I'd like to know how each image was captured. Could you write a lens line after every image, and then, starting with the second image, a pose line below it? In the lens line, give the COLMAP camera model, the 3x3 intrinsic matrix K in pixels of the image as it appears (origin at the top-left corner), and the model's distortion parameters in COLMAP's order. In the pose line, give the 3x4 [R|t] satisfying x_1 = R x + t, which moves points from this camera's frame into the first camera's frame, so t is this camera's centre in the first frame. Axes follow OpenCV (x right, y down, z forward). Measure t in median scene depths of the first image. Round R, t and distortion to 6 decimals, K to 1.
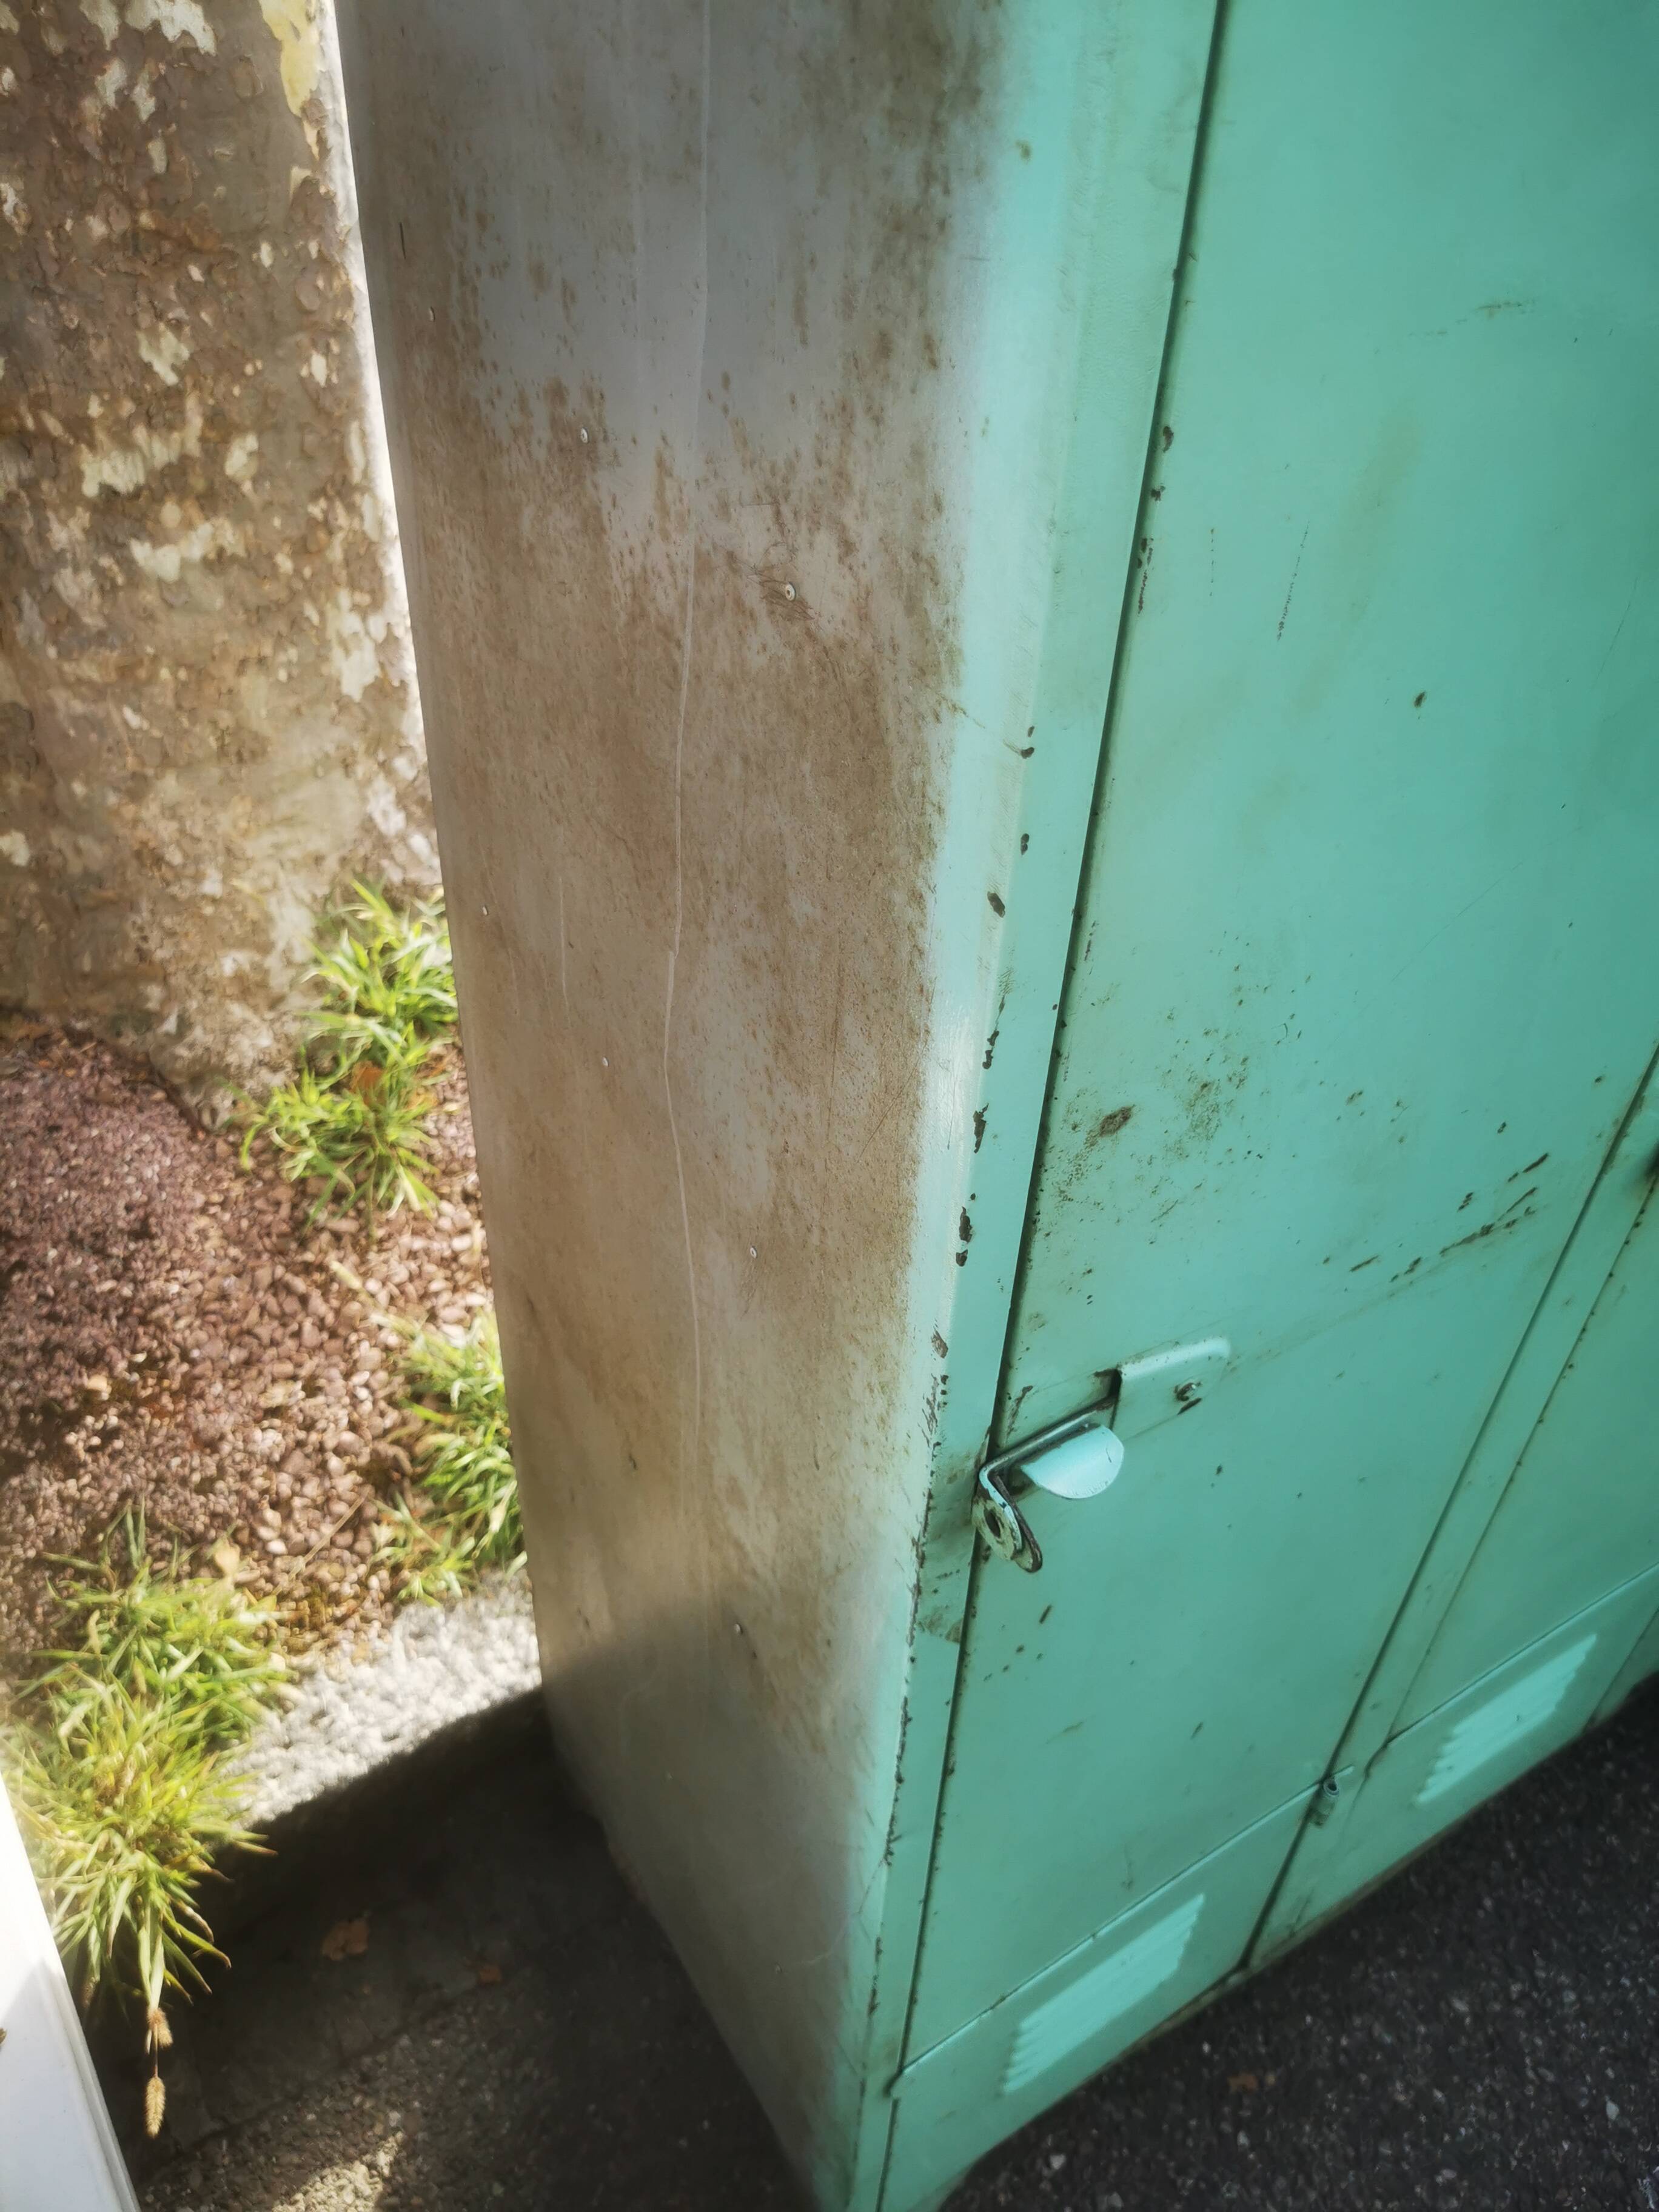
lens RADIAL K [[1824.4, 0, 822.4], [0, 1824.4, 1099.5], [0, 0, 1]] dist [0.049405, -0.079772]
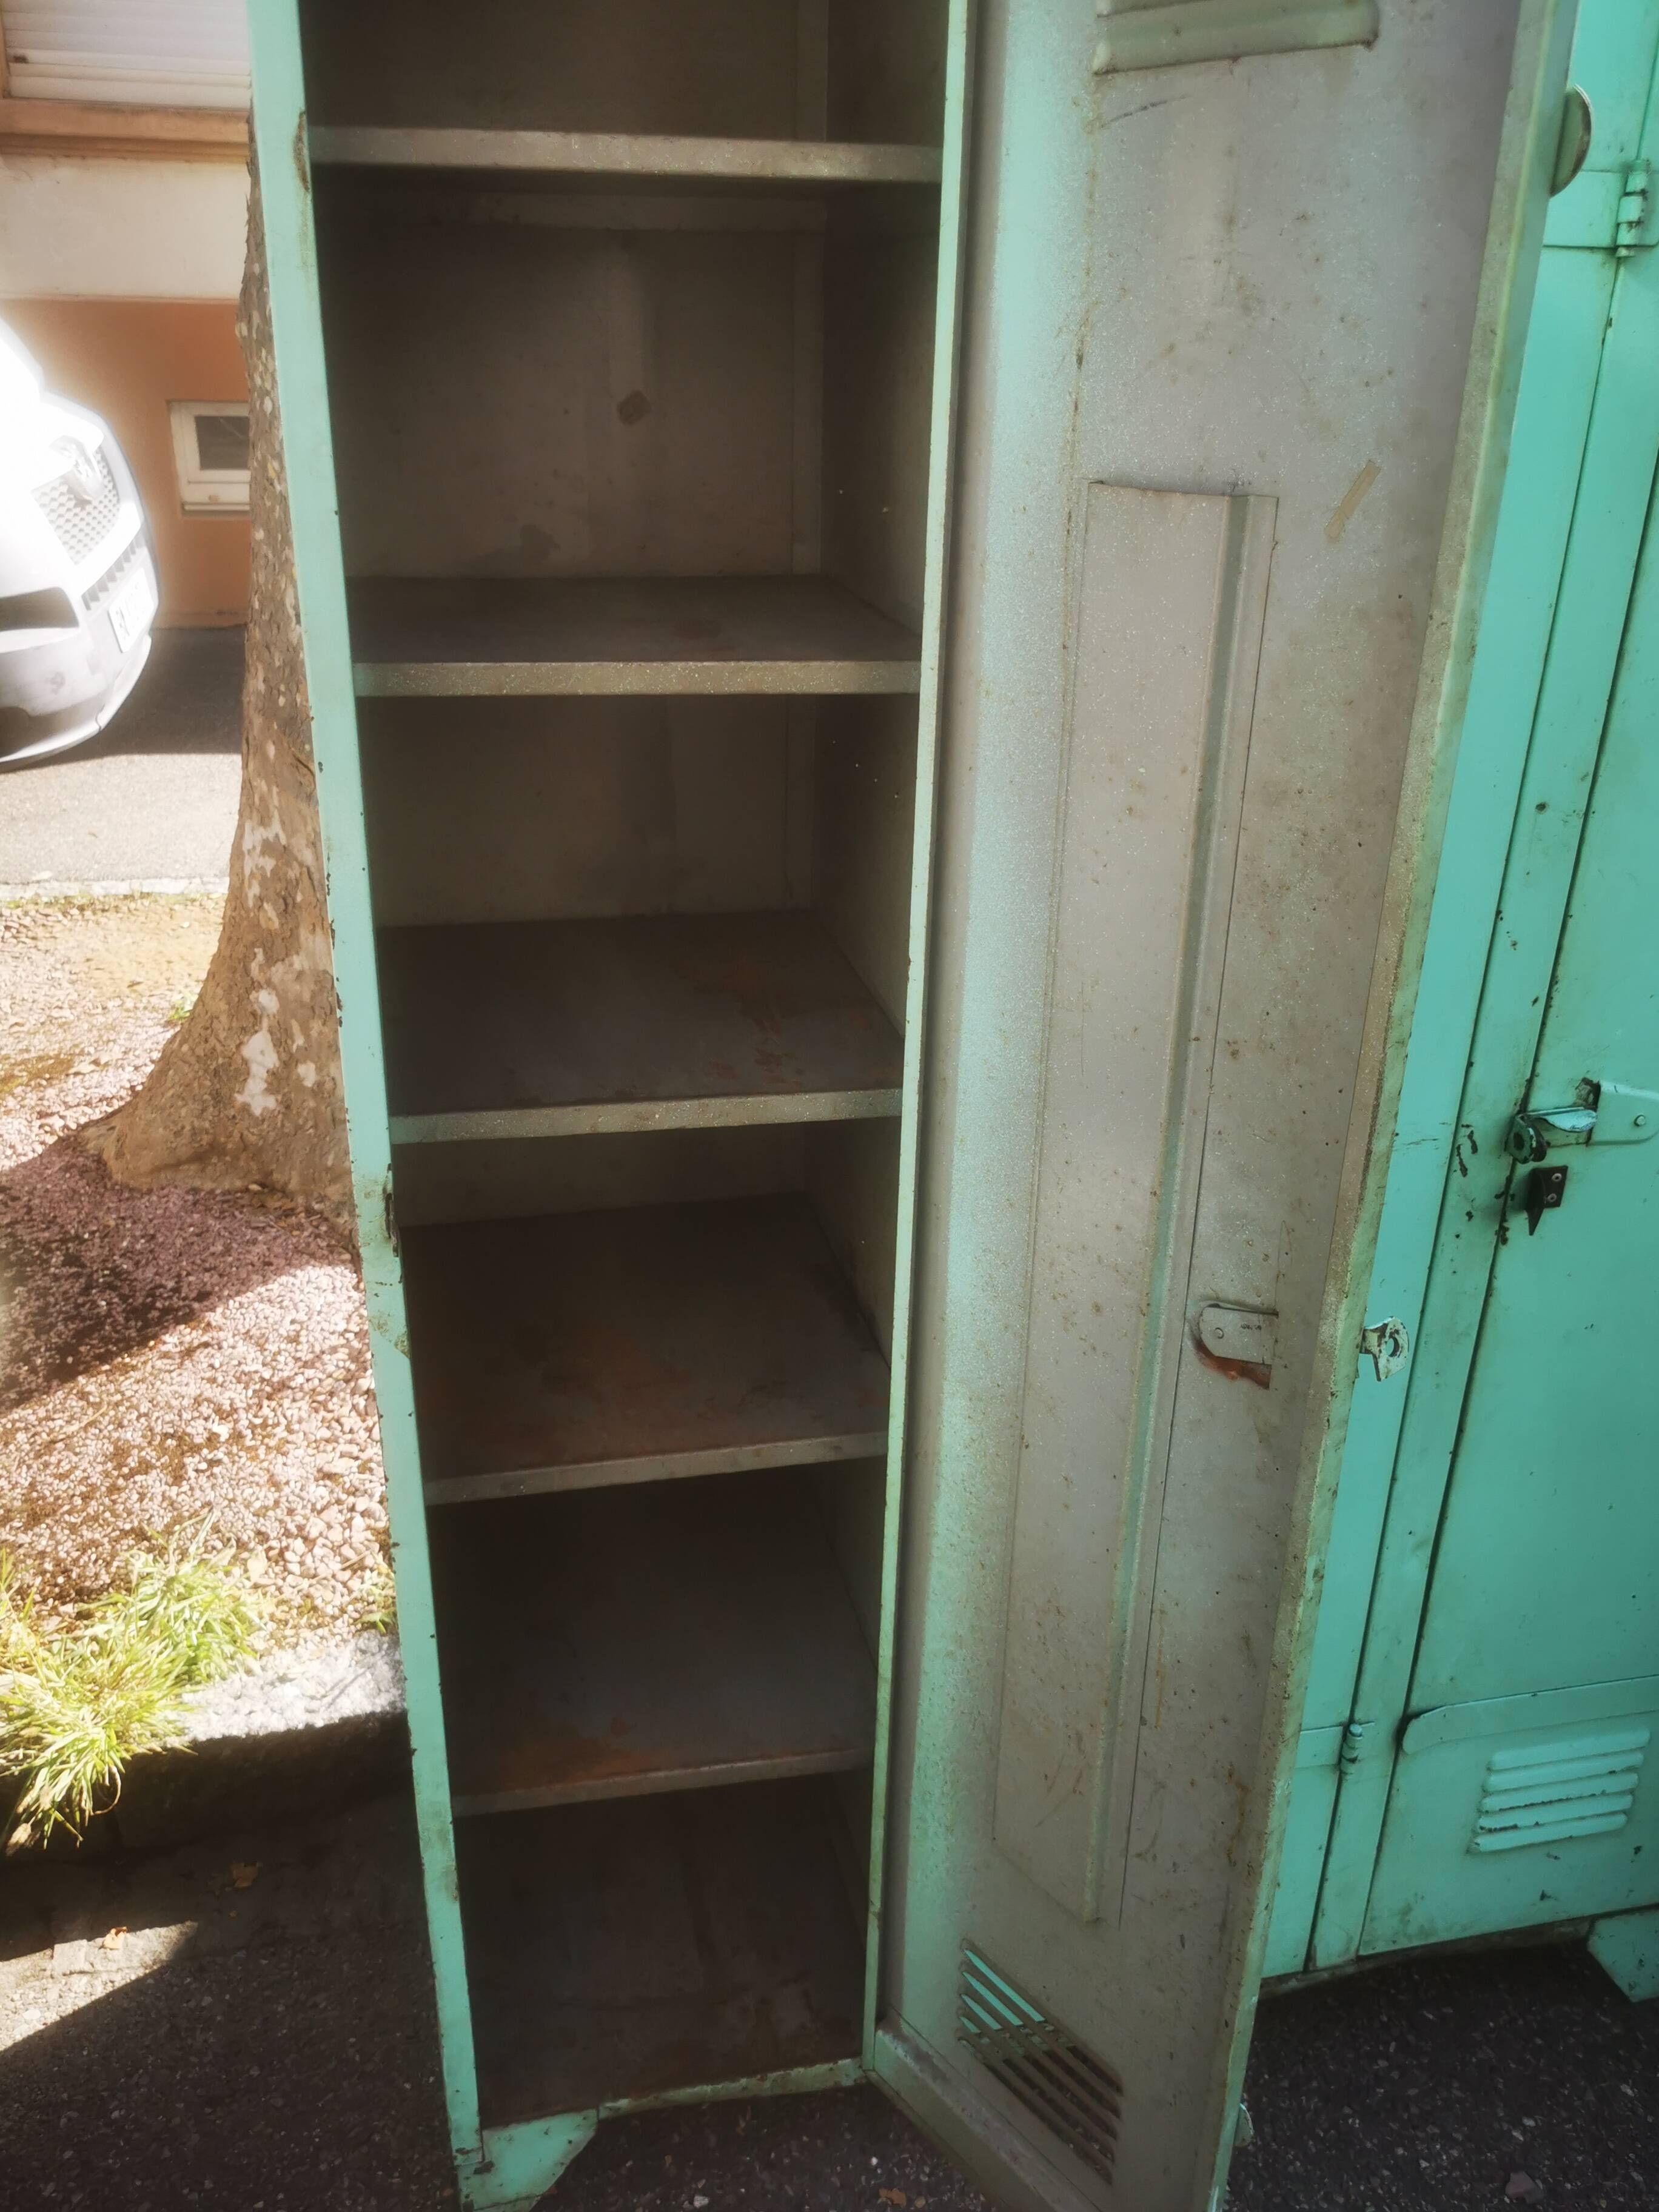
lens RADIAL K [[1867.4, 0, 837.1], [0, 1867.4, 1074.1], [0, 0, 1]] dist [0.055158, -0.079305]
pose [[0.945729, 0.105113, -0.307488, 0.436530], [-0.197926, 0.936795, -0.288515, 0.223953], [0.257726, 0.333717, 0.906758, -0.221340]]
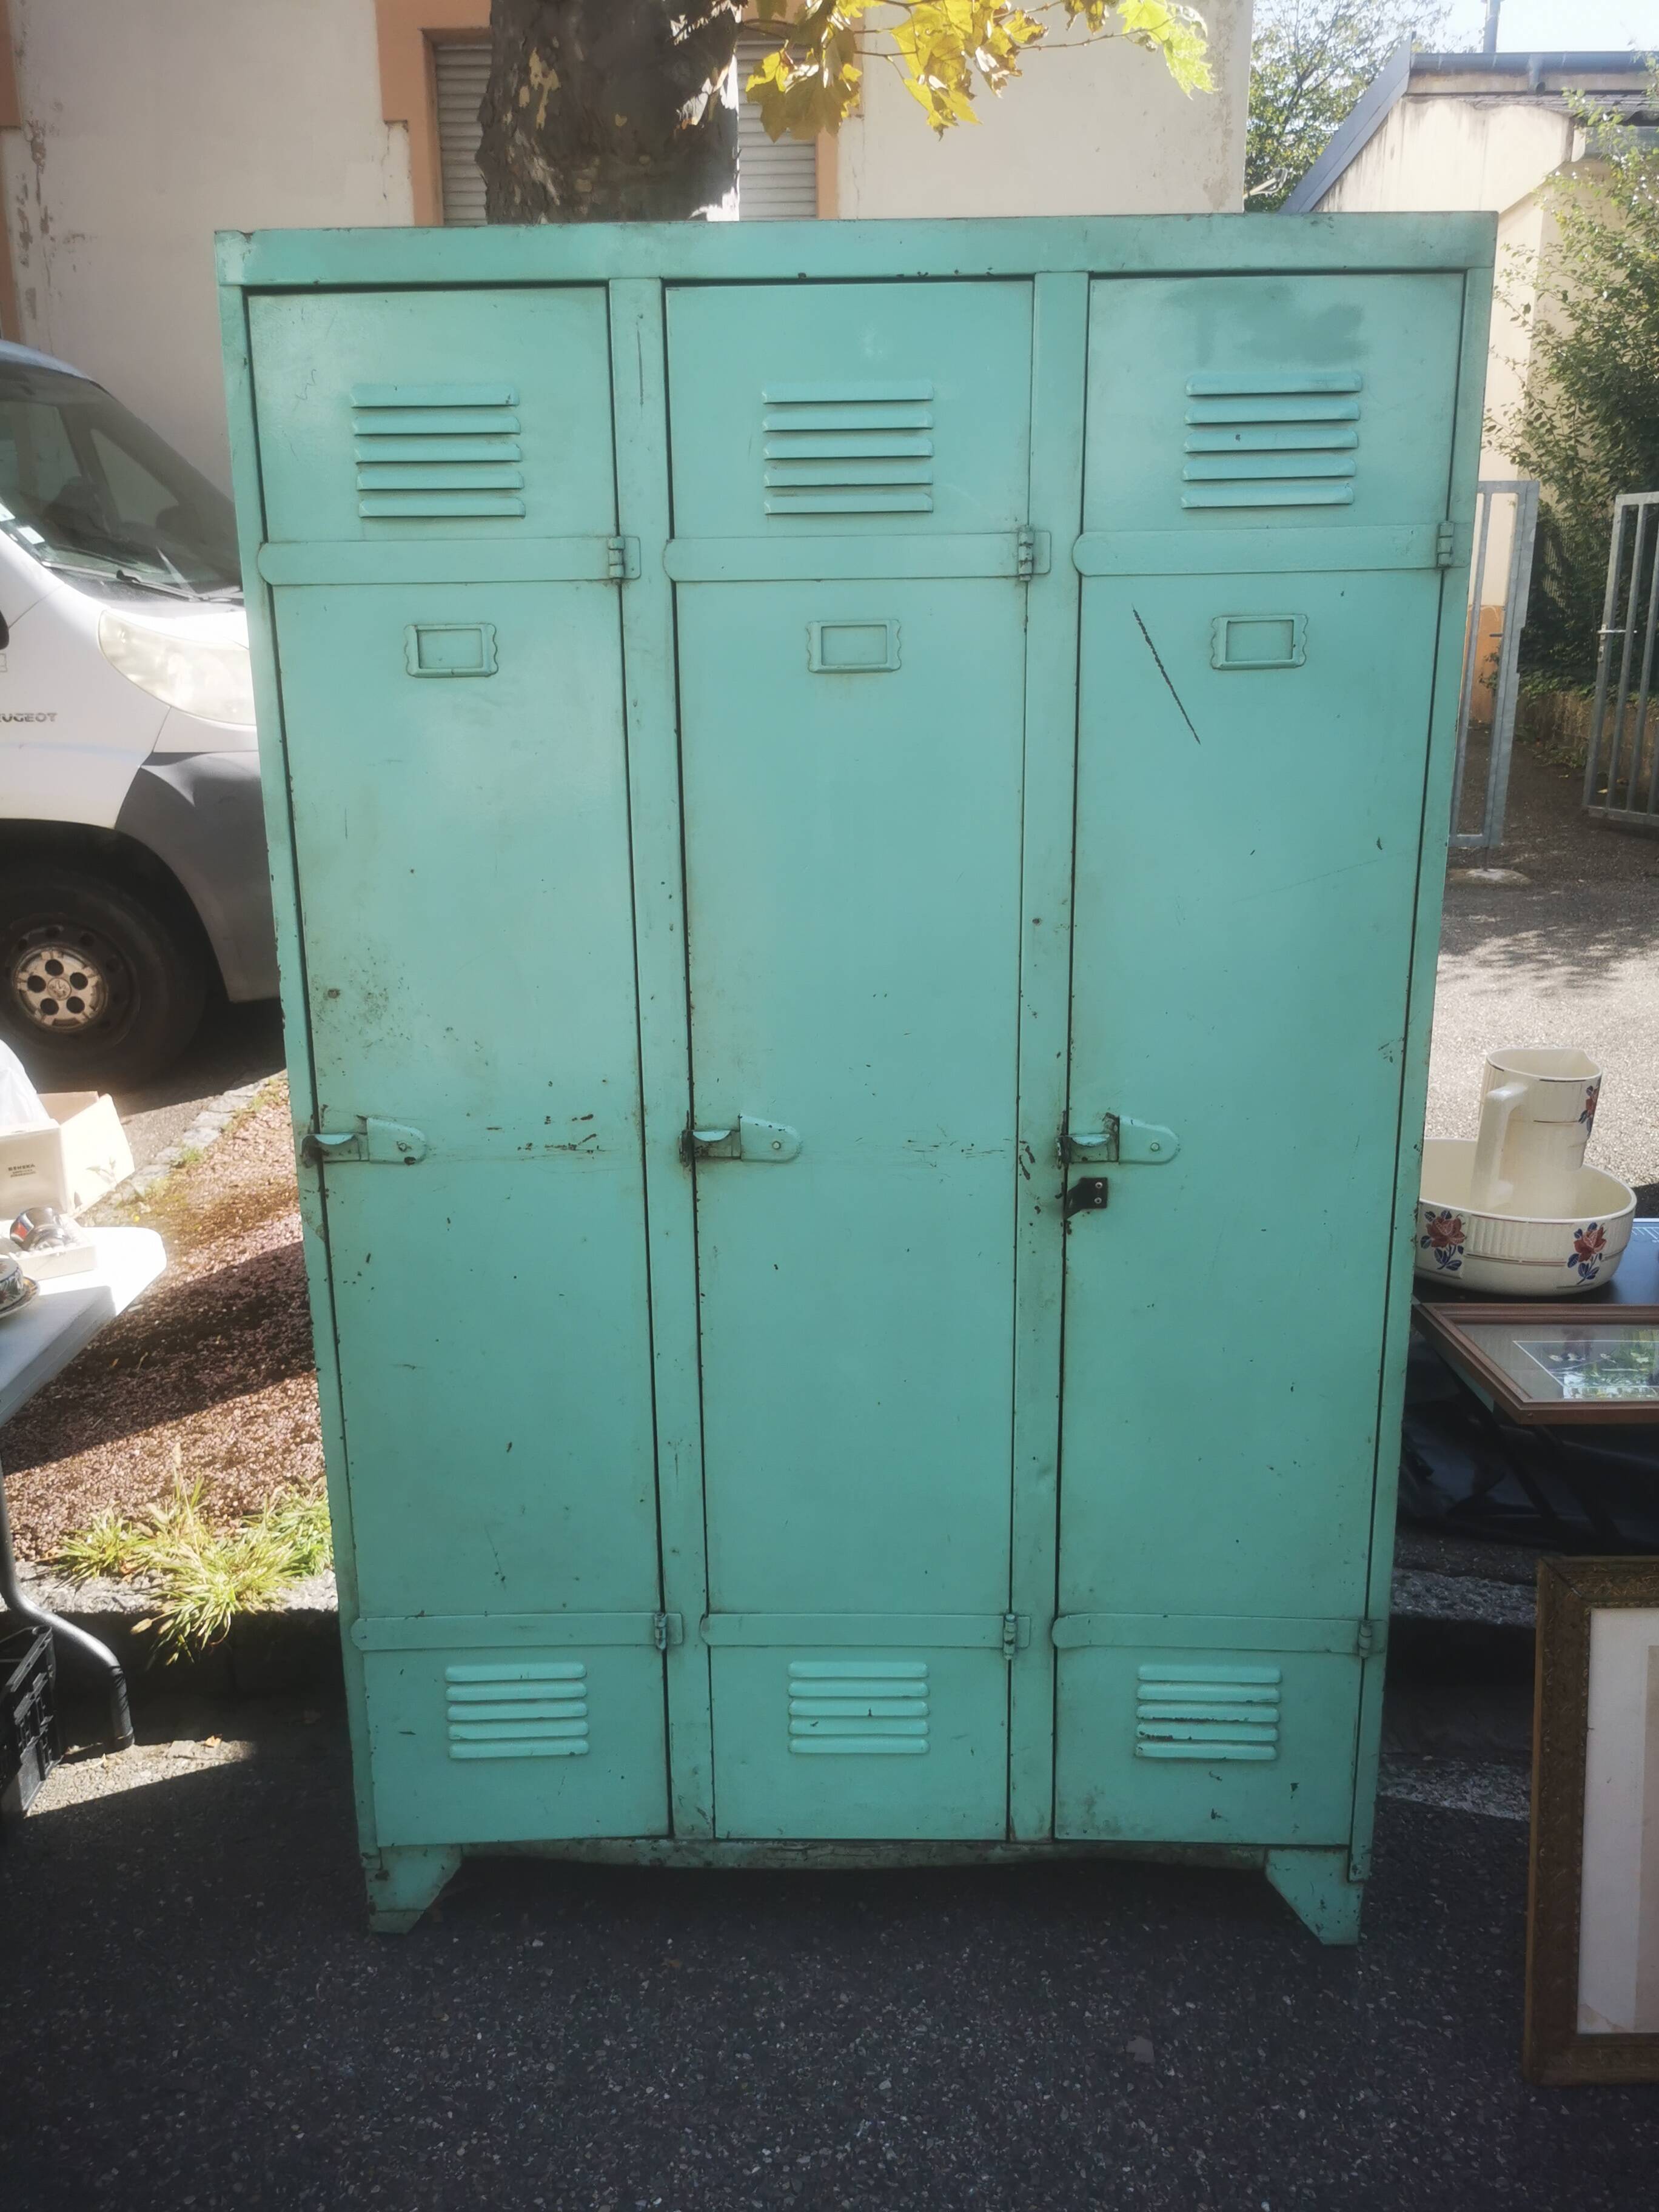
lens RADIAL K [[1828.1, 0, 822.8], [0, 1828.1, 1047.7], [0, 0, 1]] dist [0.116443, -0.196250]
pose [[0.829979, 0.069374, -0.553464, 1.010772], [-0.325169, 0.866372, -0.379030, 0.395664], [0.453211, 0.494556, 0.741629, -0.363741]]
